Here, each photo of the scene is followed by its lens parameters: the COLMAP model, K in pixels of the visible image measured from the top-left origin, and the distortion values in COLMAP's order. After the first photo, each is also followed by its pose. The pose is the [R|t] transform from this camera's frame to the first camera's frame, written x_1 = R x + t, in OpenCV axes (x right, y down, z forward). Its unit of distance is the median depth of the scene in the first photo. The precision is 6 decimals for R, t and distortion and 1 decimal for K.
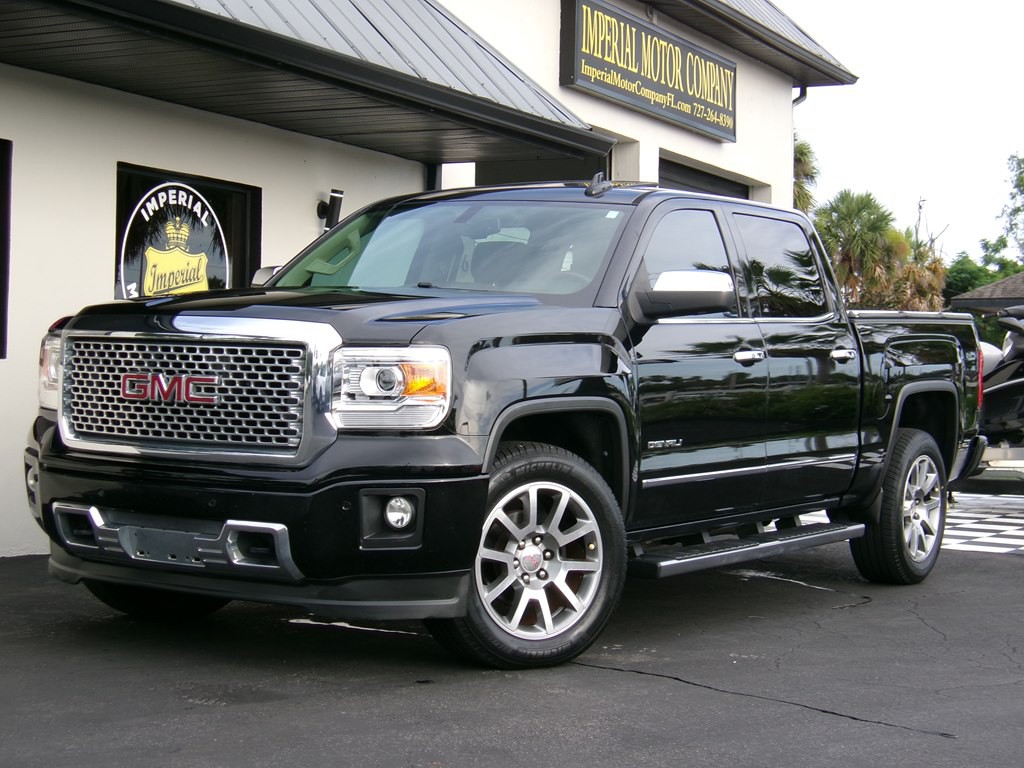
lens RADIAL K [[1954.6, 0, 481.2], [0, 1954.6, 377.9], [0, 0, 1]] dist [-0.105300, 0.000000]
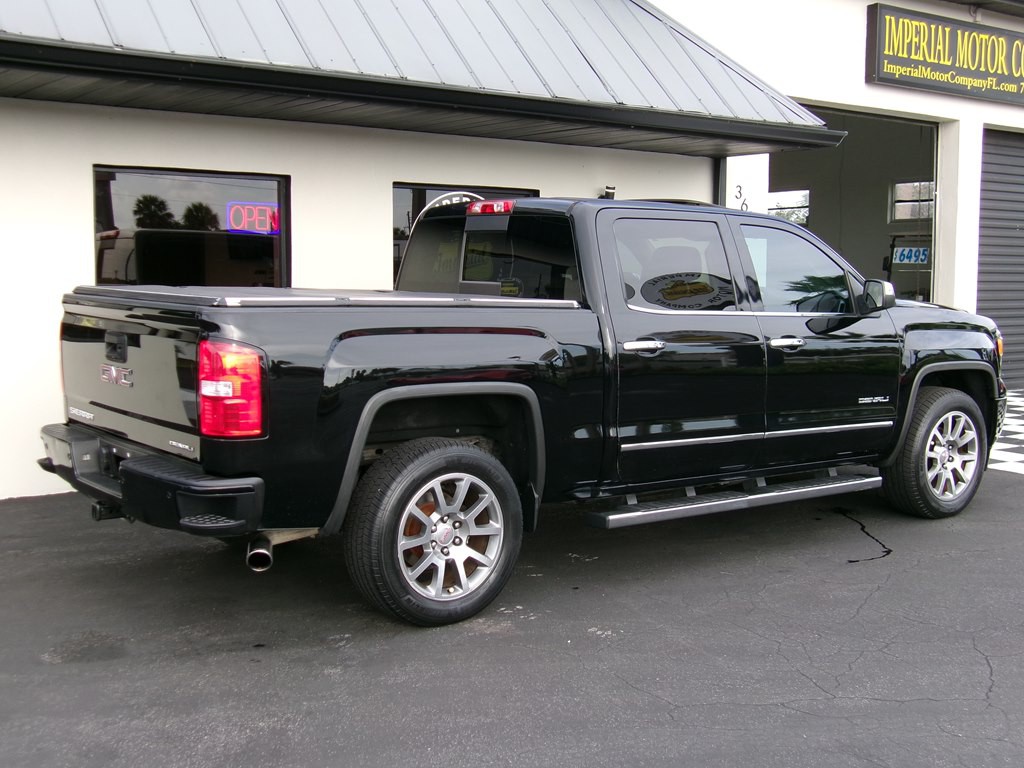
lens RADIAL K [[1253.5, 0, 512.5], [0, 1253.5, 381.0], [0, 0, 1]] dist [-0.006731, 0.000000]
pose [[0.902942, 0.023320, -0.429129, 0.264835], [0.016079, 0.995994, 0.087958, -0.045910], [0.429461, -0.086321, 0.898950, 0.217725]]
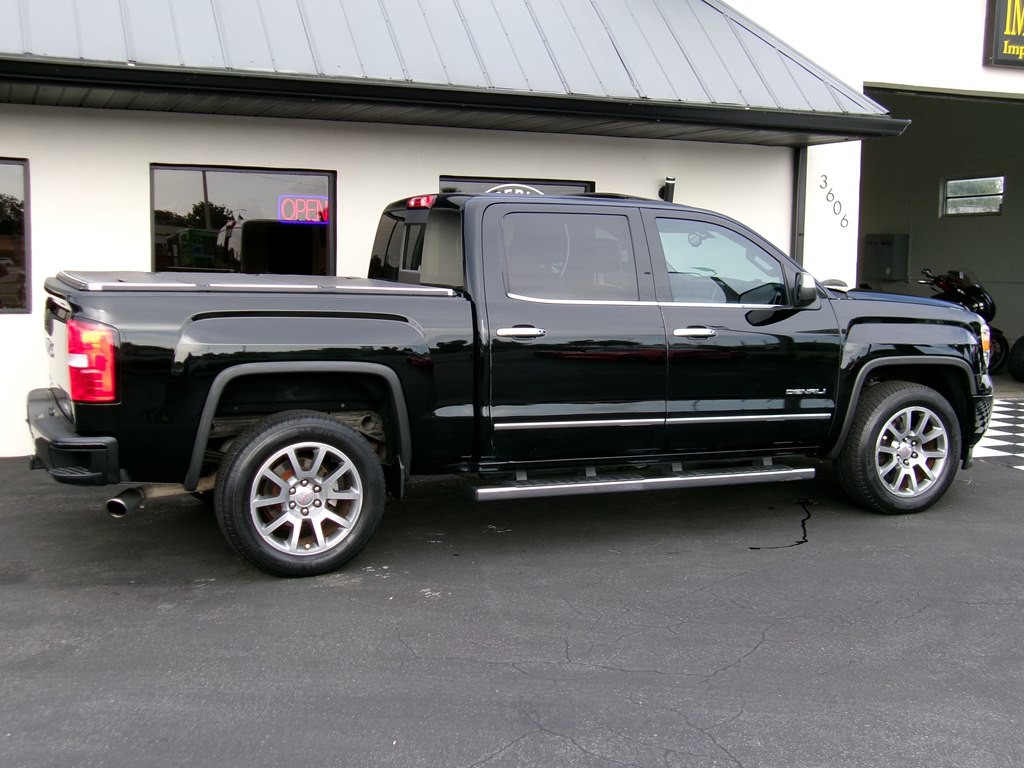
lens RADIAL K [[1253.5, 0, 516.2], [0, 1253.5, 384.1], [0, 0, 1]] dist [-0.006731, 0.000000]
pose [[0.777036, 0.055978, -0.626962, 0.446558], [0.008594, 0.995002, 0.099489, -0.046424], [0.629397, -0.082695, 0.772671, 0.279898]]
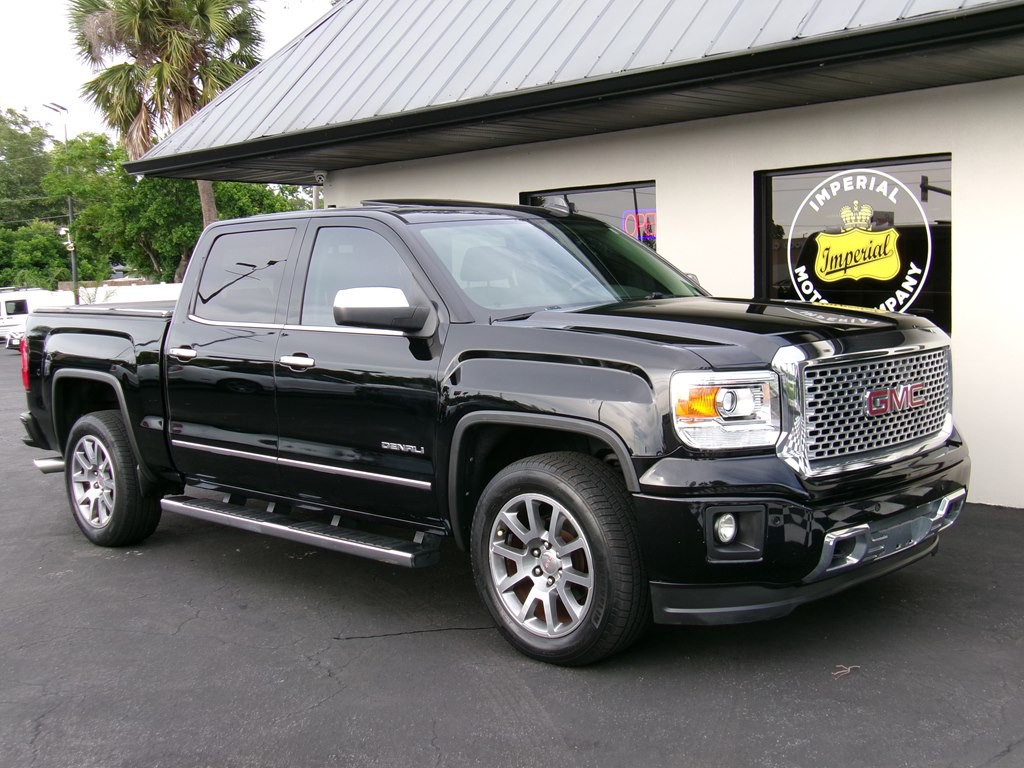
lens RADIAL K [[1253.5, 0, 515.4], [0, 1253.5, 385.7], [0, 0, 1]] dist [-0.006731, 0.000000]
pose [[-0.313812, 0.067791, -0.947062, 0.595923], [0.030006, 0.997658, 0.061470, -0.028498], [0.949011, -0.009127, -0.315111, 1.067938]]
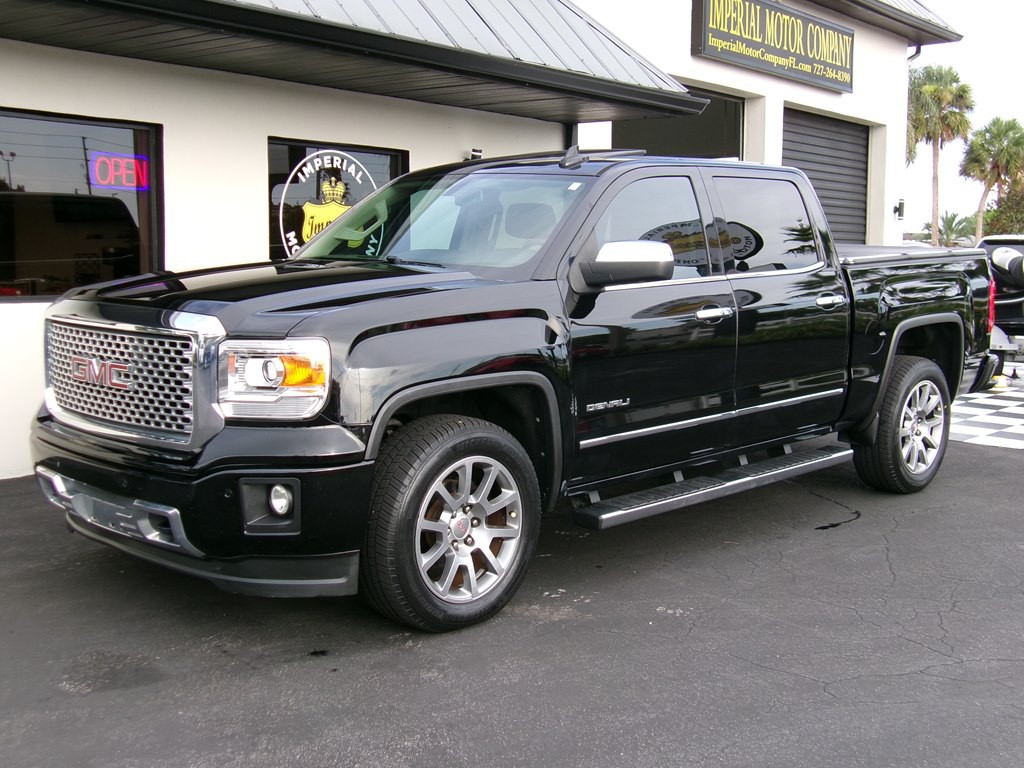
lens RADIAL K [[1253.5, 0, 511.3], [0, 1253.5, 379.7], [0, 0, 1]] dist [-0.006731, 0.000000]
pose [[0.981418, 0.008222, -0.191704, 0.118757], [0.011969, 0.994513, 0.103929, -0.035986], [0.191507, -0.104292, 0.975935, 0.218247]]
